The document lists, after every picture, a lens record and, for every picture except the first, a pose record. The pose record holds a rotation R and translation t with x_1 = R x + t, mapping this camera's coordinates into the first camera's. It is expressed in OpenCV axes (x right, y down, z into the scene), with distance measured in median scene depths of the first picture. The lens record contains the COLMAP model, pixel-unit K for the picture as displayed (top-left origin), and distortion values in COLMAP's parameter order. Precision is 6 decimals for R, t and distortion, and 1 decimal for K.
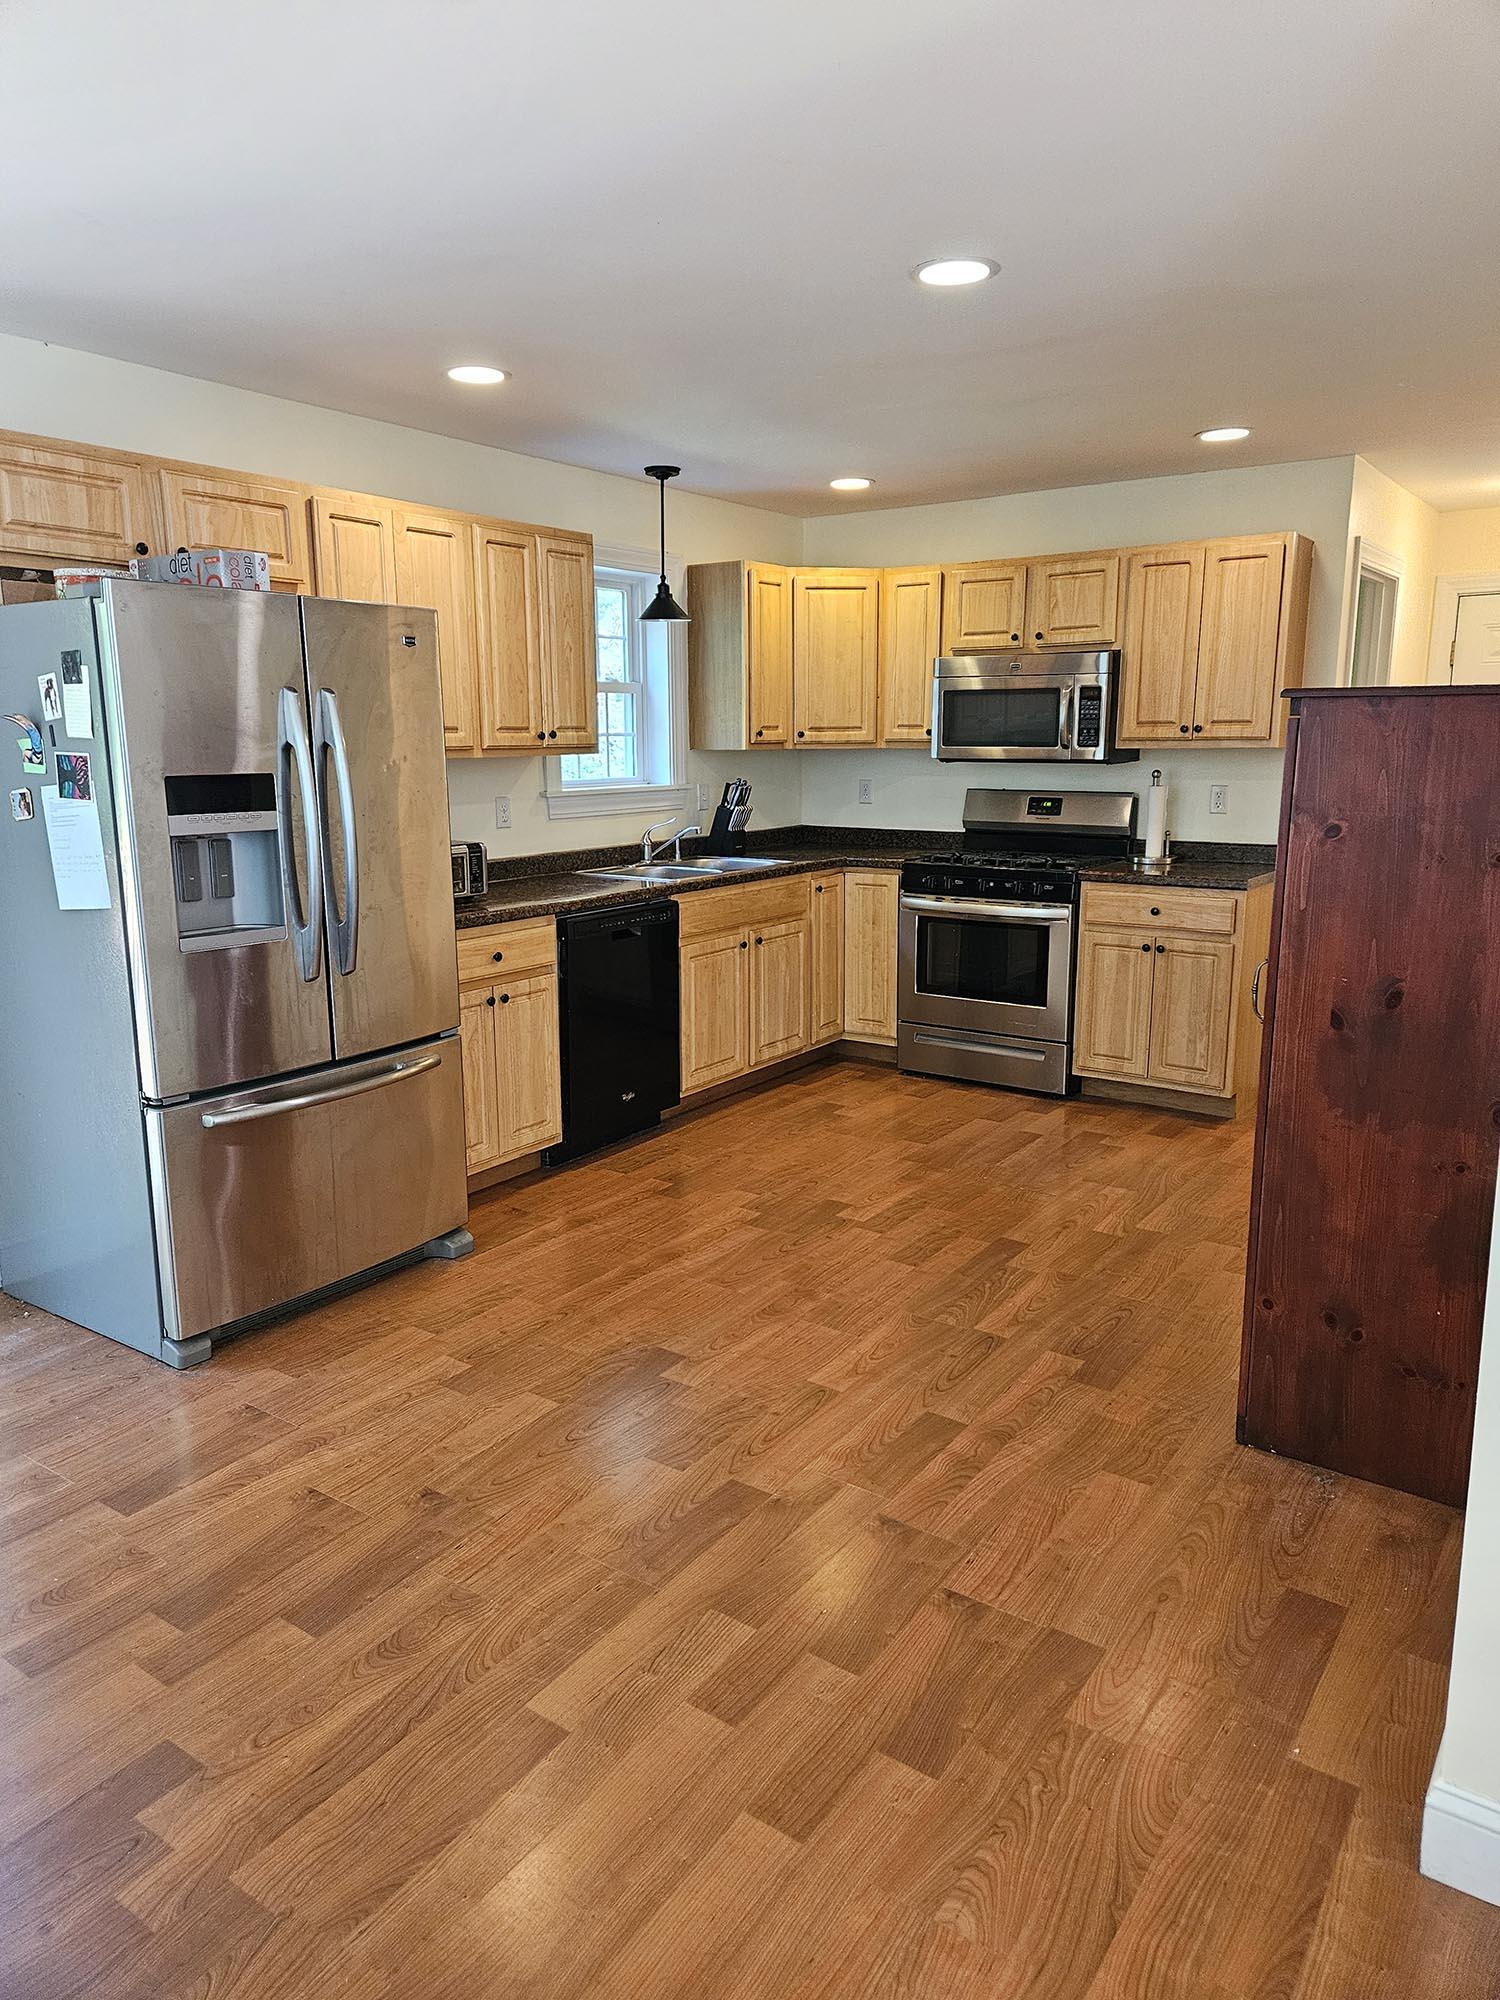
lens RADIAL K [[1343.4, 0, 751.4], [0, 1343.4, 982.4], [0, 0, 1]] dist [0.071967, -0.057552]
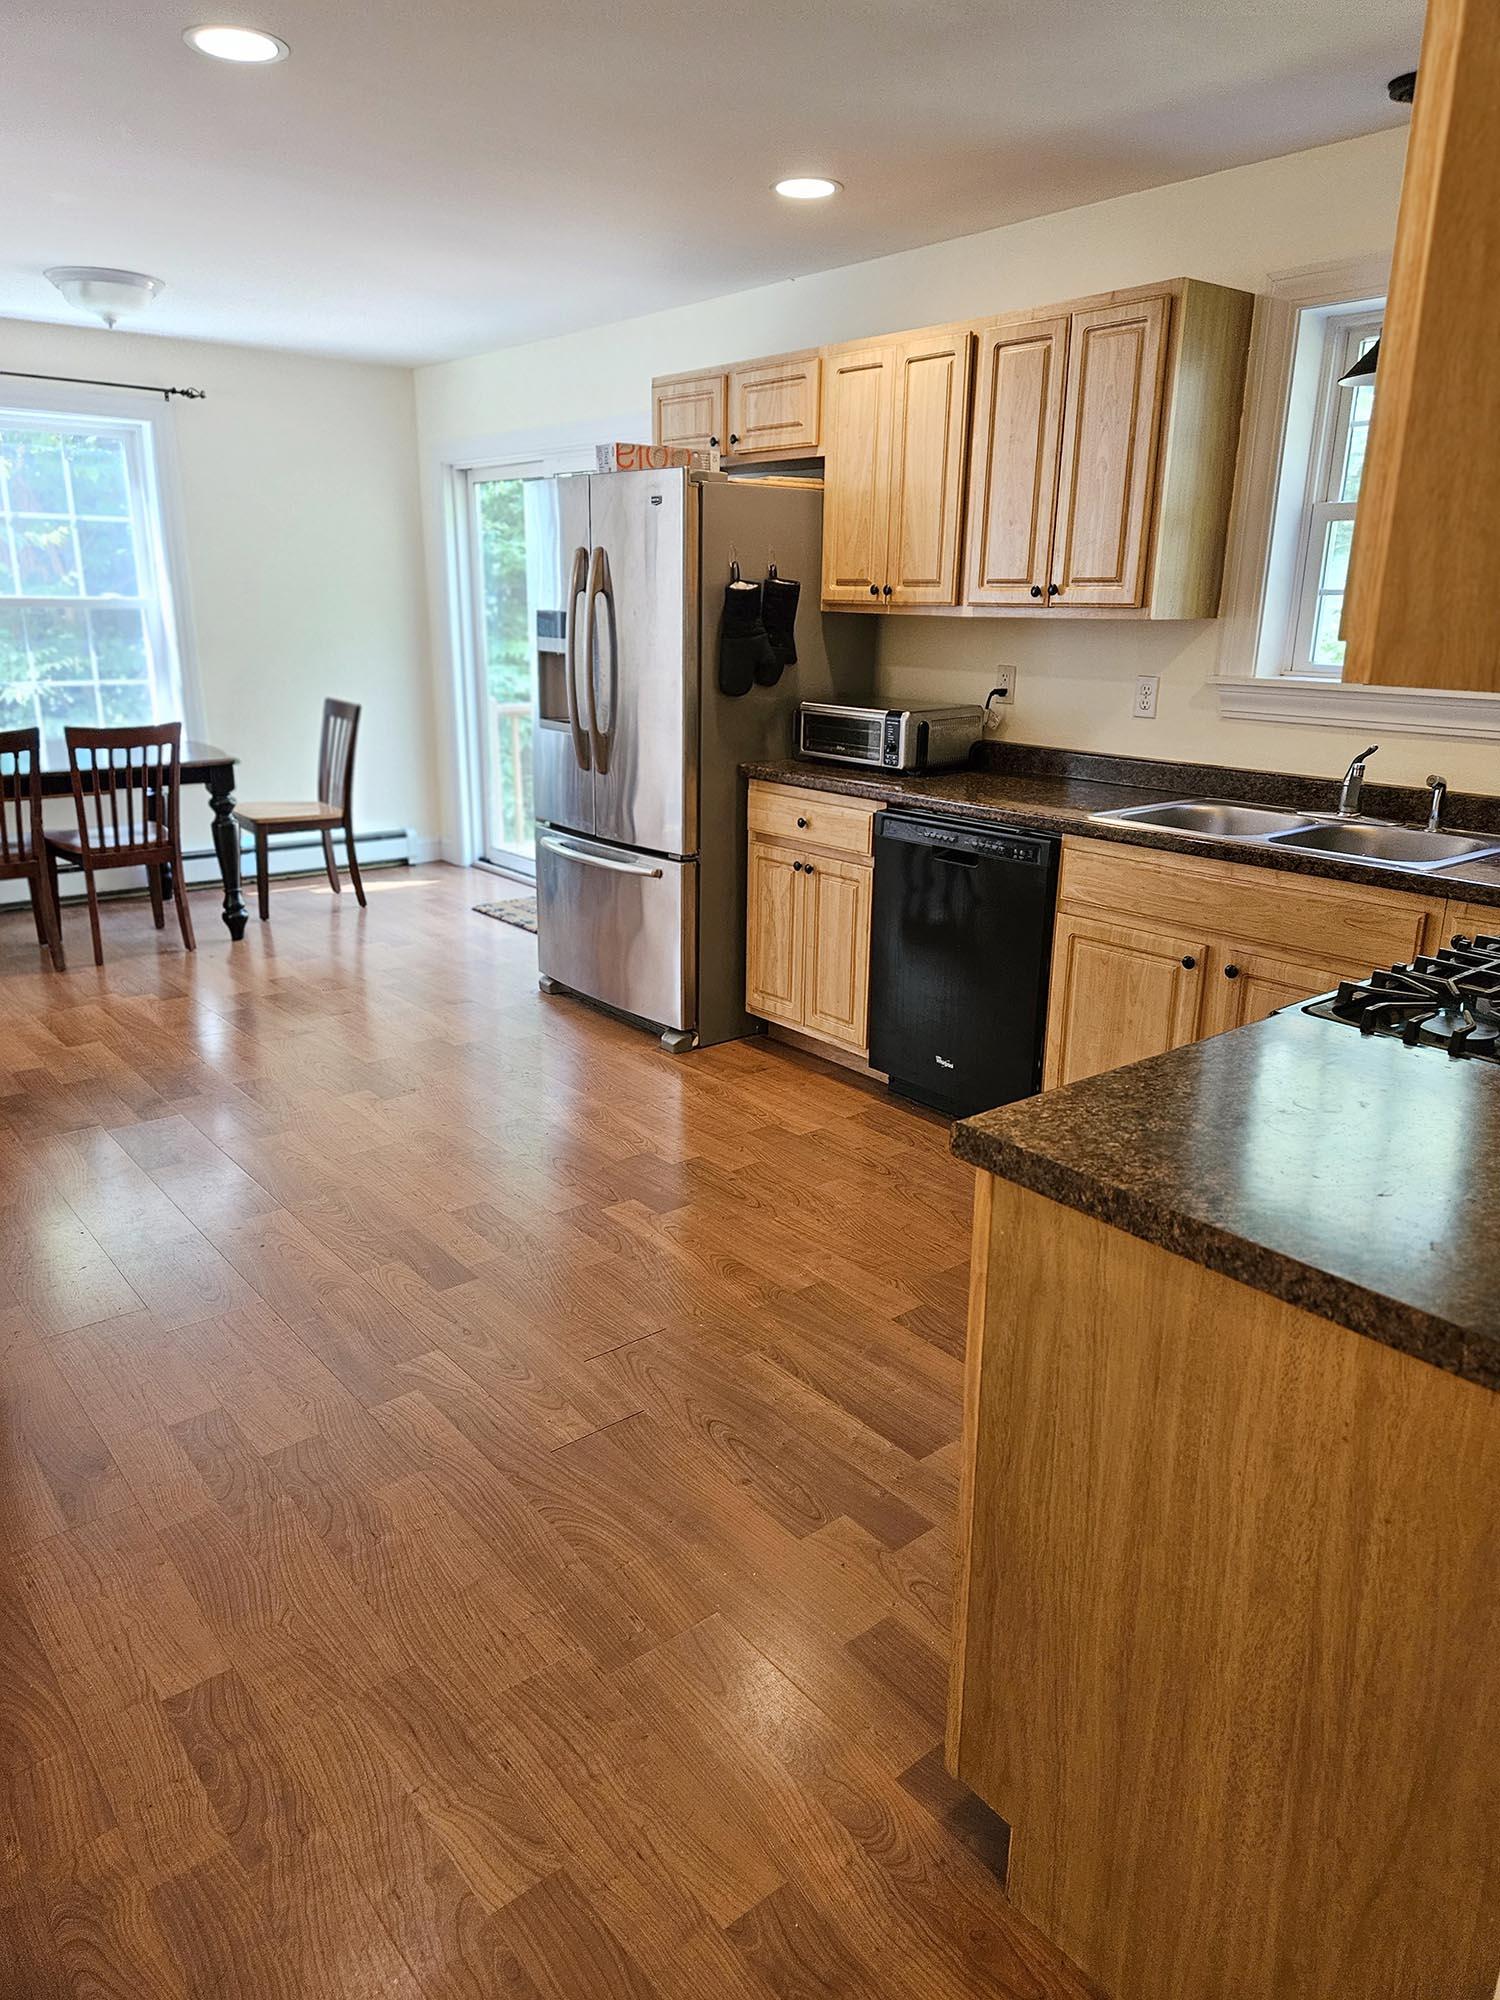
lens RADIAL K [[1343.4, 0, 749.5], [0, 1343.4, 990.3], [0, 0, 1]] dist [0.071967, -0.057552]
pose [[-0.280587, 0.273241, -0.920114, 0.714445], [-0.187849, 0.924453, 0.331813, -0.211991], [0.941267, 0.265946, -0.208061, 1.141640]]
